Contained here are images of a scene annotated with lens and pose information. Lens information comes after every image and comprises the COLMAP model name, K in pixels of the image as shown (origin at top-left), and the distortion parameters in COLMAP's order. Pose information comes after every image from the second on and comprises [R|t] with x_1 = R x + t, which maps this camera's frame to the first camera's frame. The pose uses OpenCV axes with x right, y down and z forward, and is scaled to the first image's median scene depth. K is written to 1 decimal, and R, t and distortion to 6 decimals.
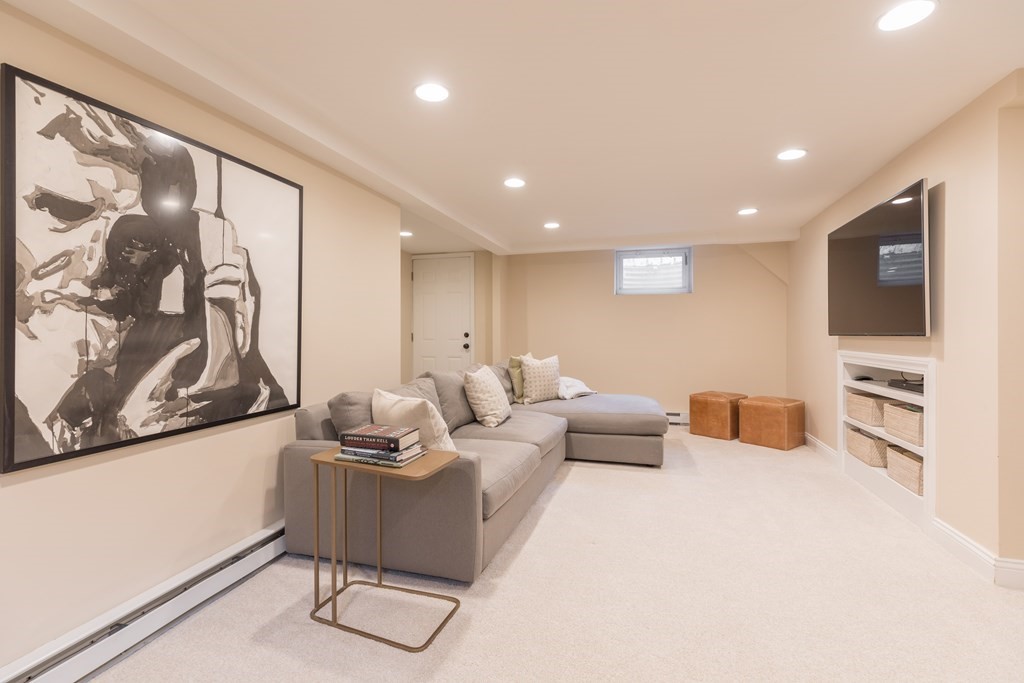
lens RADIAL K [[465.9, 0, 509.5], [0, 465.9, 329.9], [0, 0, 1]] dist [0.010283, 0.000662]
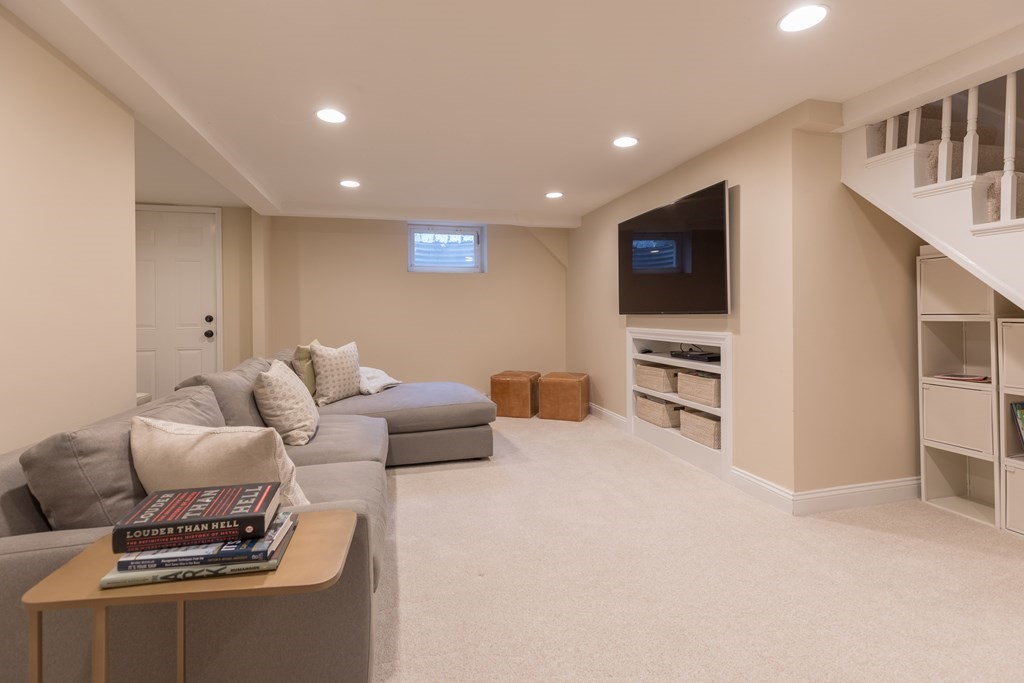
lens RADIAL K [[471.9, 0, 510.2], [0, 471.9, 311.2], [0, 0, 1]] dist [0.010186, 0.000216]
pose [[0.852464, -0.006181, 0.522749, -0.128991], [0.005851, 0.999980, 0.002282, 0.000030], [-0.522753, 0.001113, 0.852483, 0.177760]]
